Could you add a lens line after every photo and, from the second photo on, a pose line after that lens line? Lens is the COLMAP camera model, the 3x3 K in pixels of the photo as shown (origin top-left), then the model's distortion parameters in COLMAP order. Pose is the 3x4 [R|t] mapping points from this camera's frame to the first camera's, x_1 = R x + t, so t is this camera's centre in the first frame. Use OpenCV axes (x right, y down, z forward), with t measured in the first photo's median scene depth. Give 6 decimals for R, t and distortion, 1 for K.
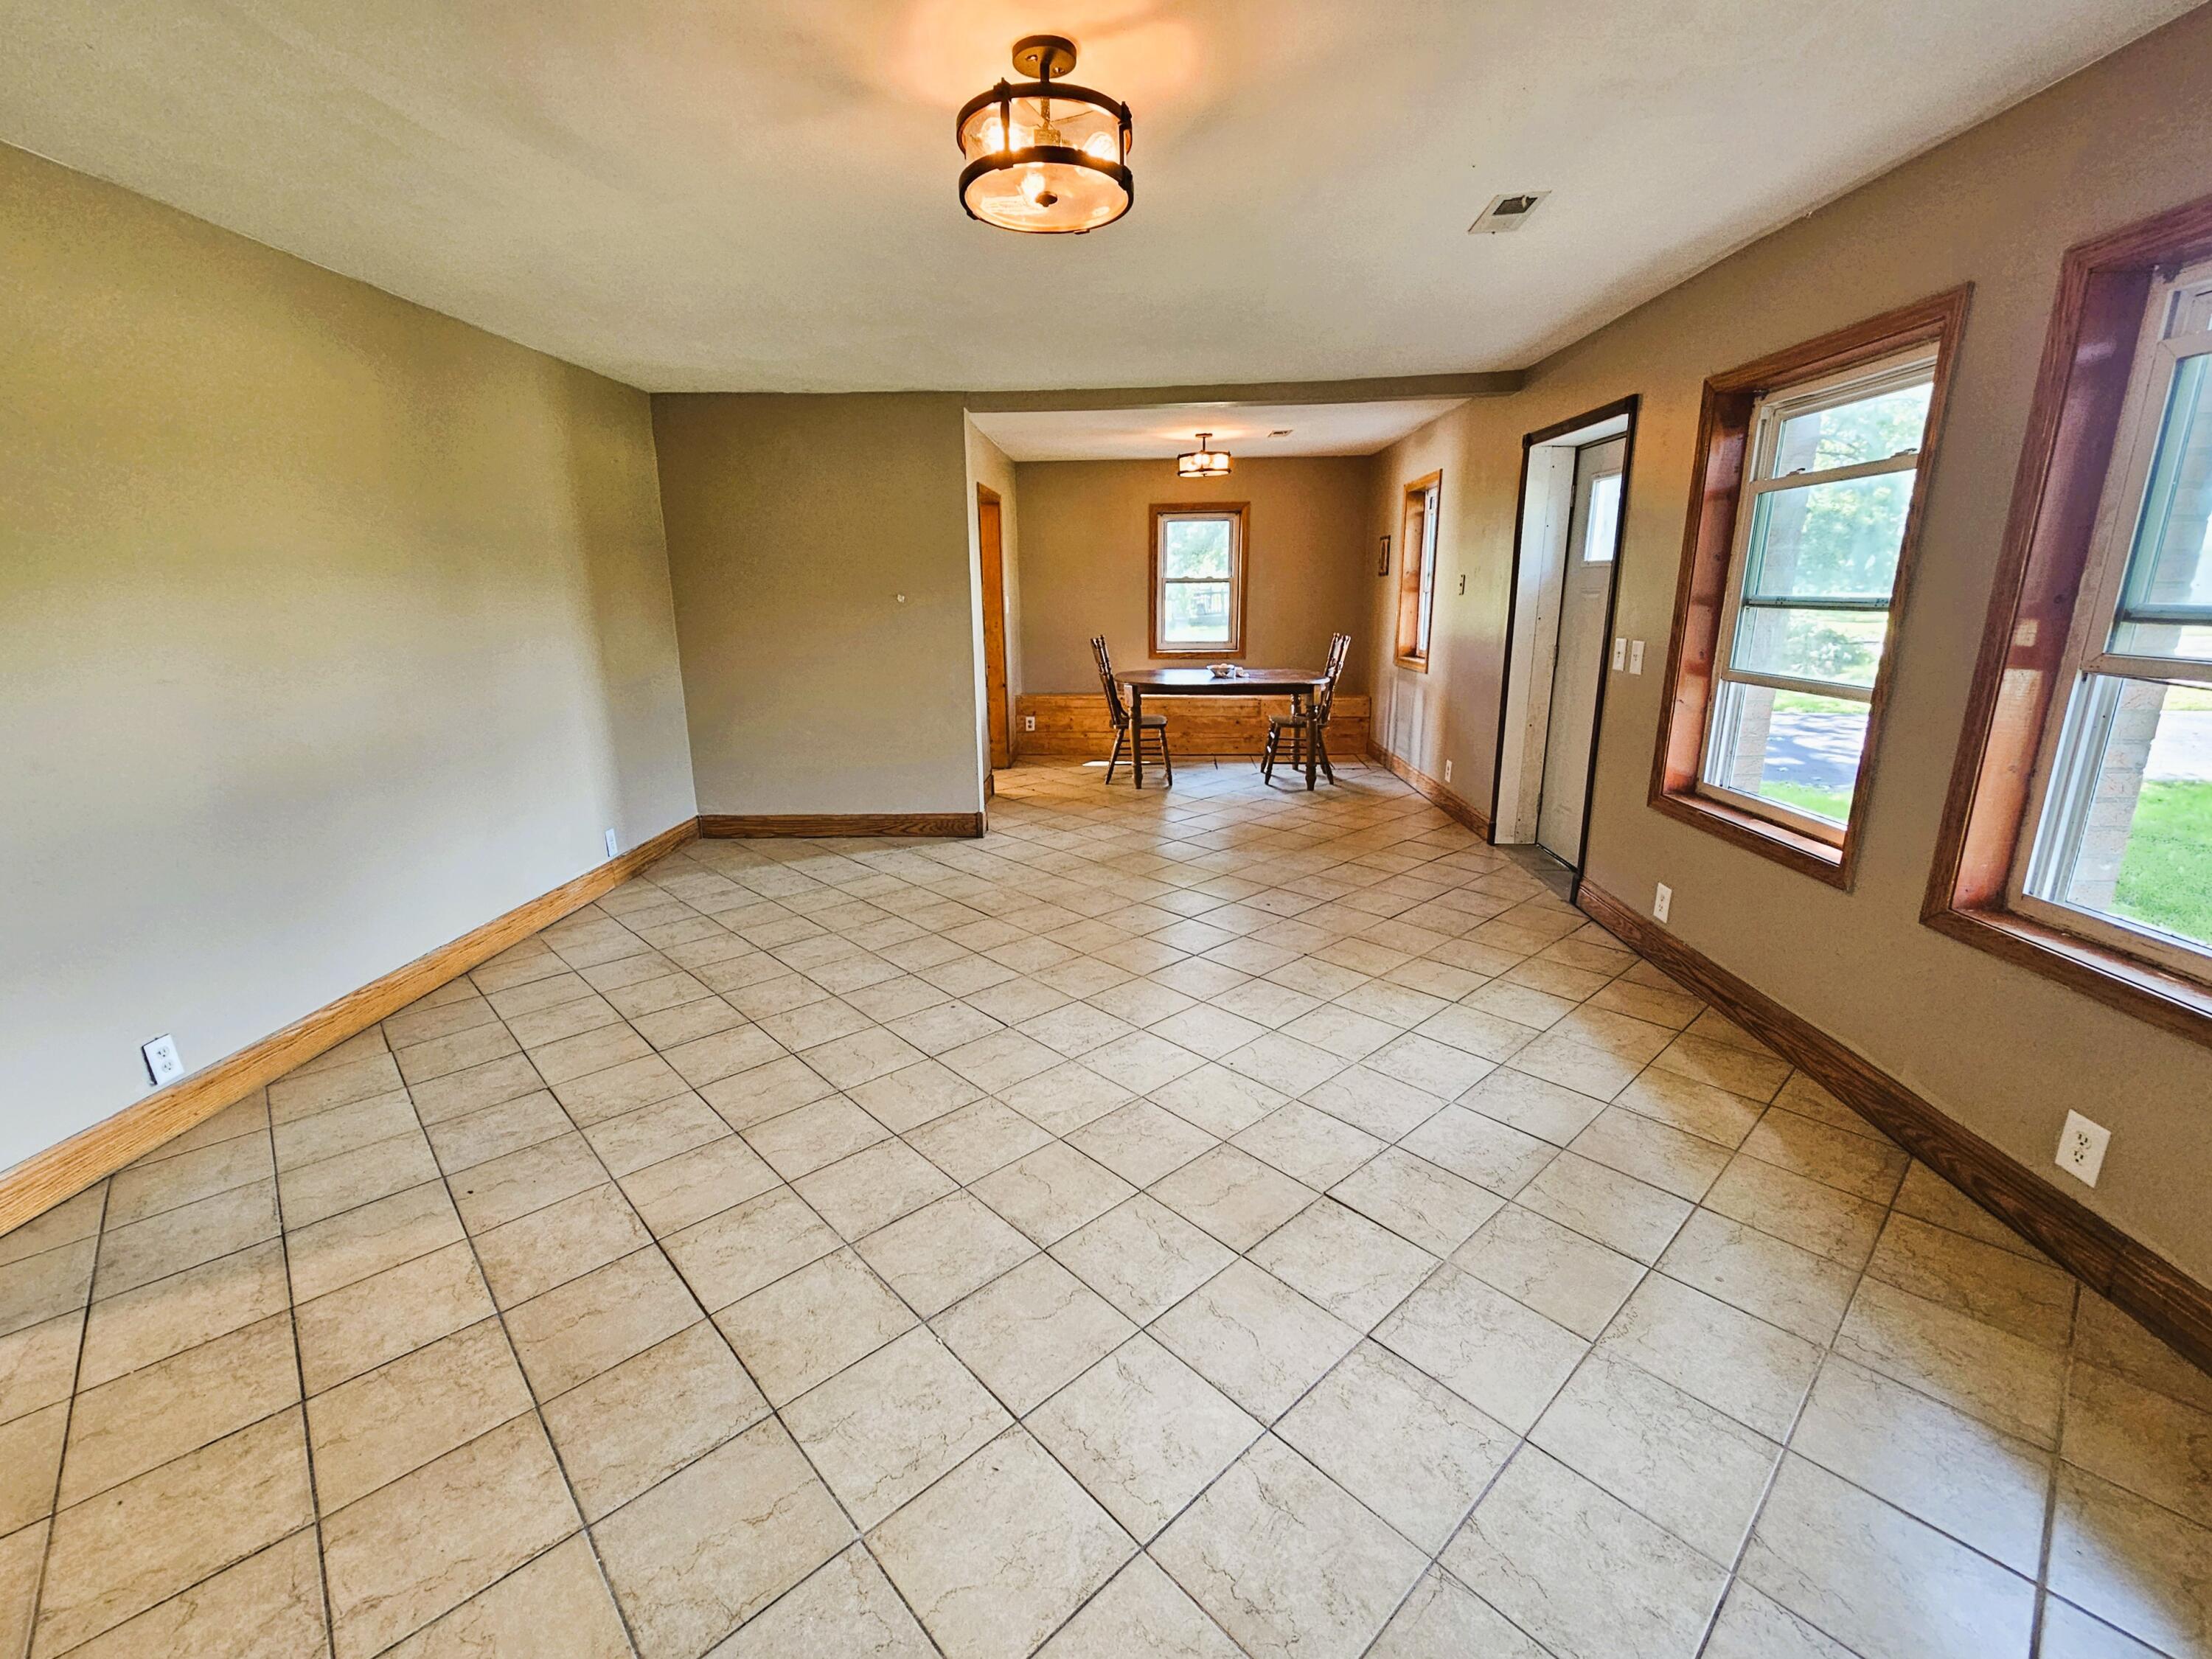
lens RADIAL K [[967.0, 0, 1100.4], [0, 967.0, 830.4], [0, 0, 1]] dist [-0.000880, 0.000968]
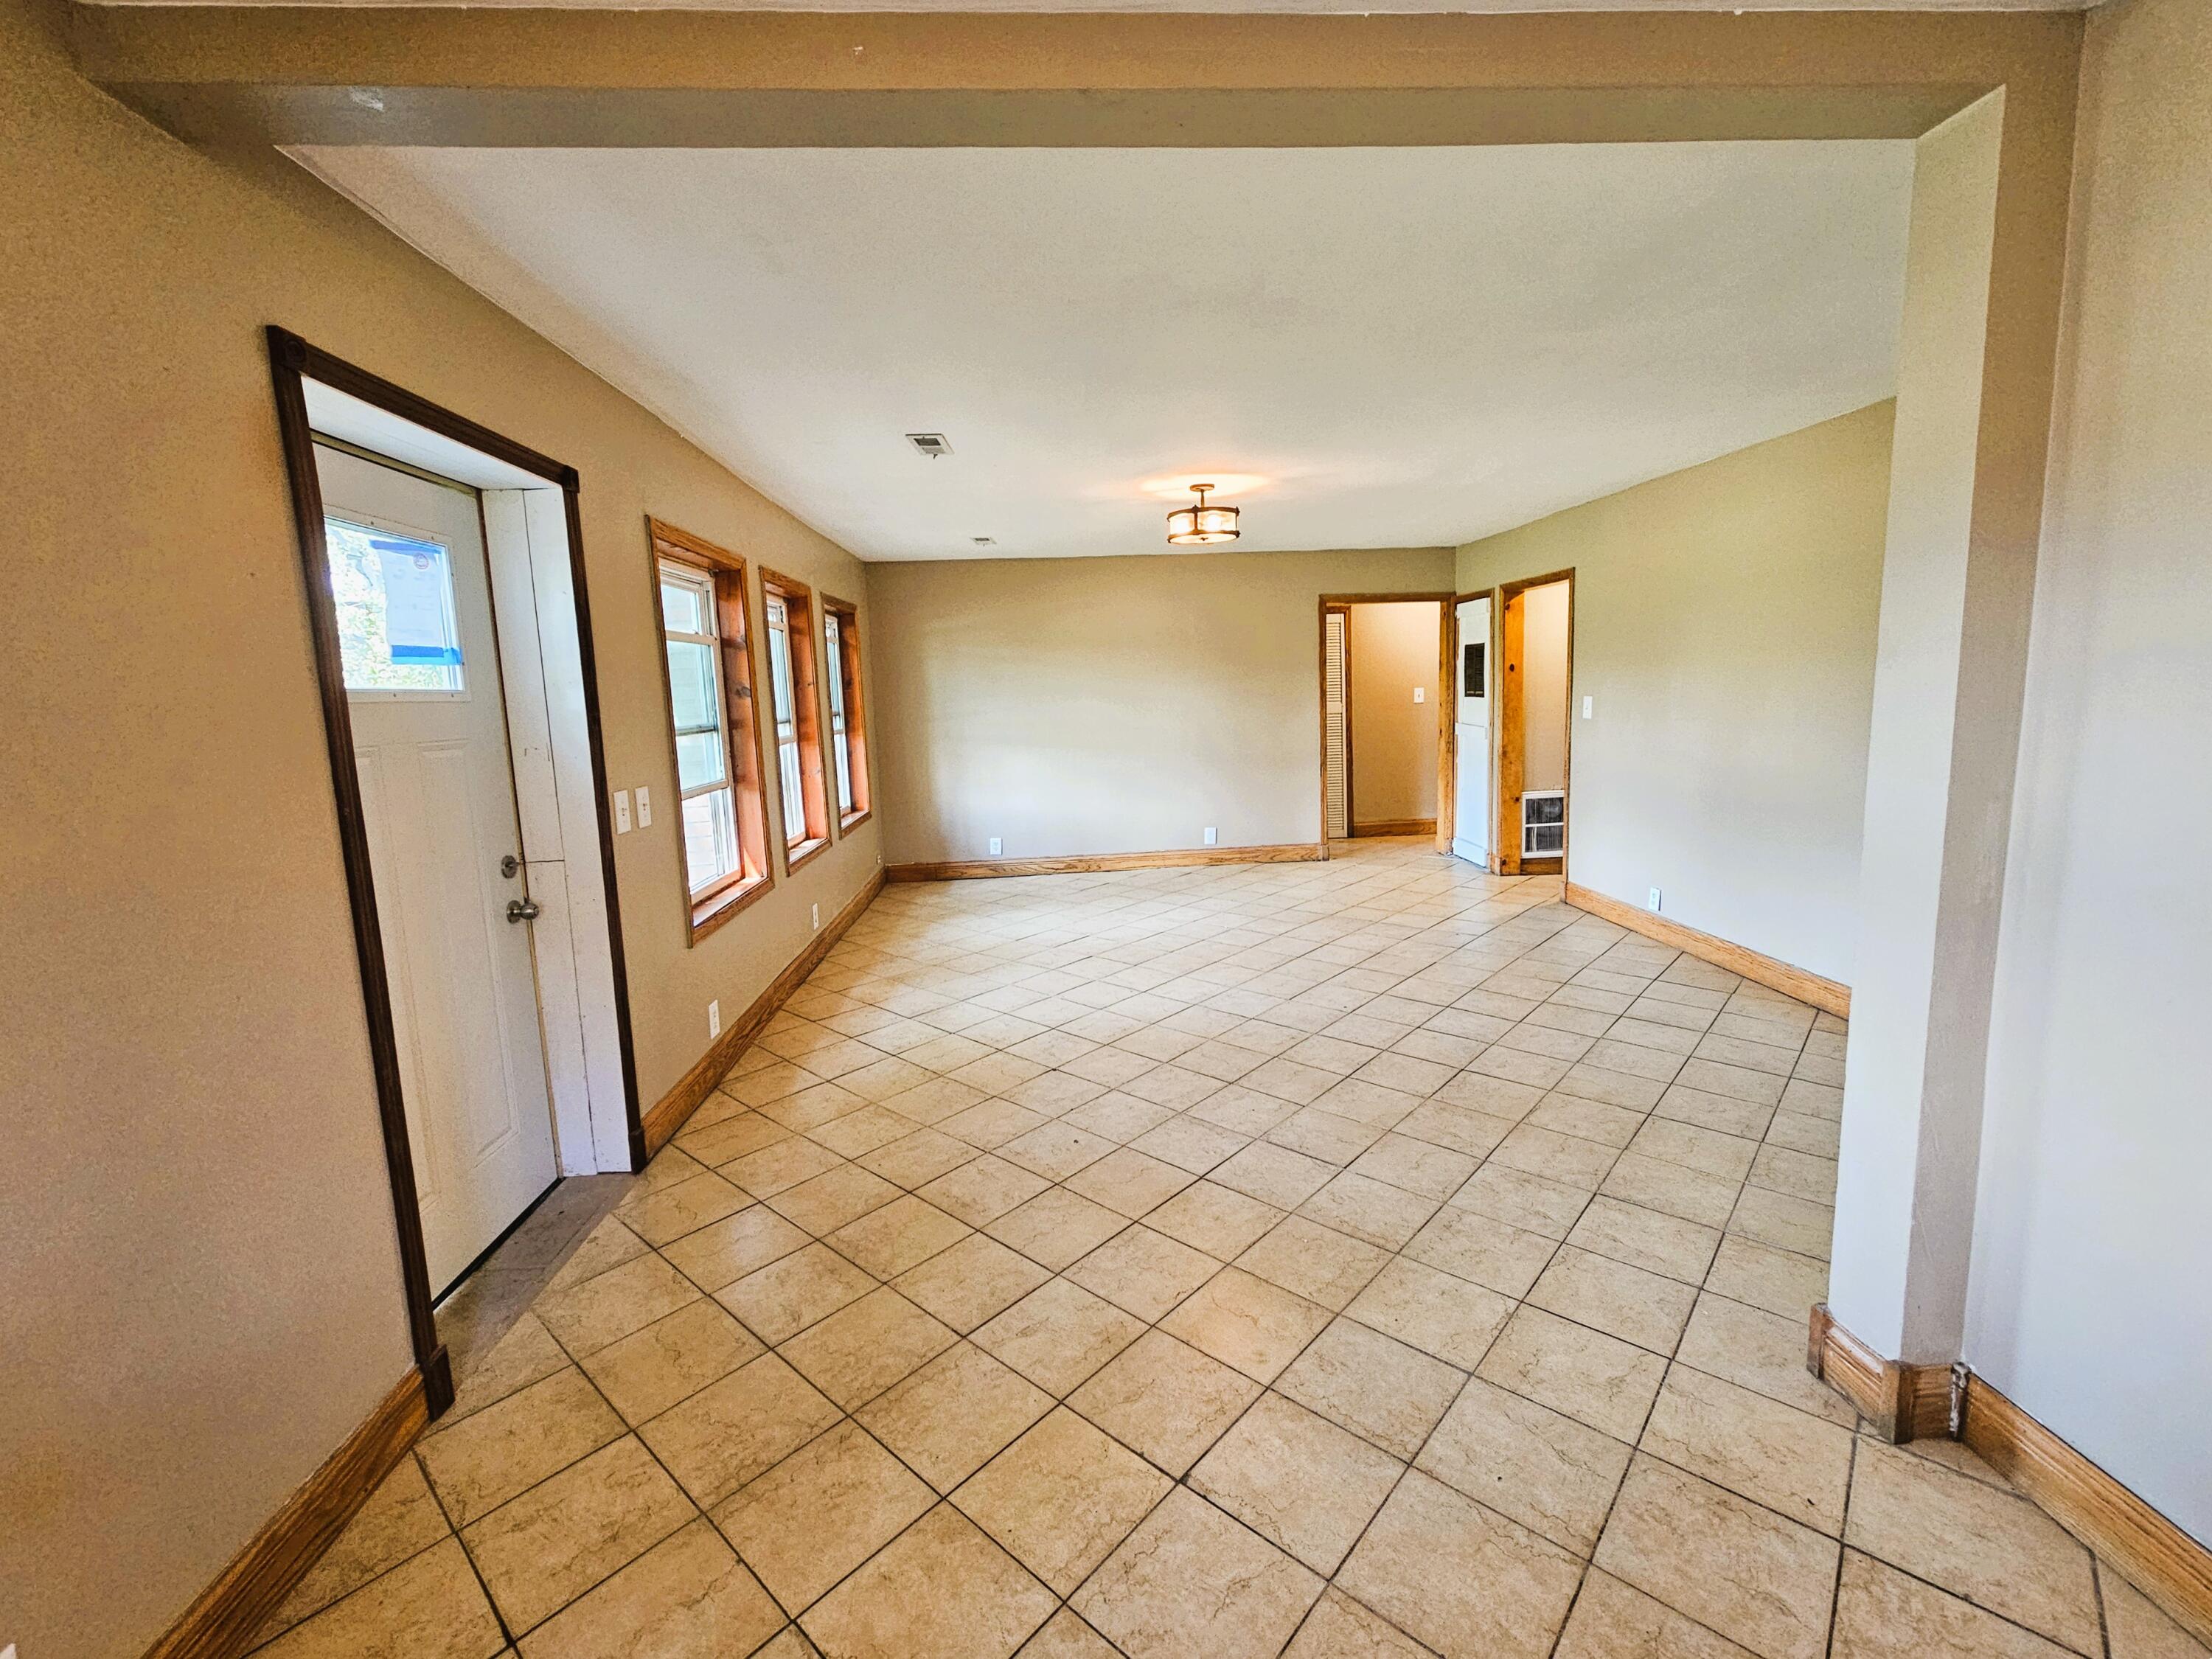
lens RADIAL K [[898.2, 0, 1102.2], [0, 898.2, 802.8], [0, 0, 1]] dist [0.000060, -0.000850]
pose [[-0.995389, 0.055284, -0.078382, 0.246368], [0.022662, 0.929598, 0.367879, -0.510146], [0.093202, 0.364406, -0.926564, 1.951089]]
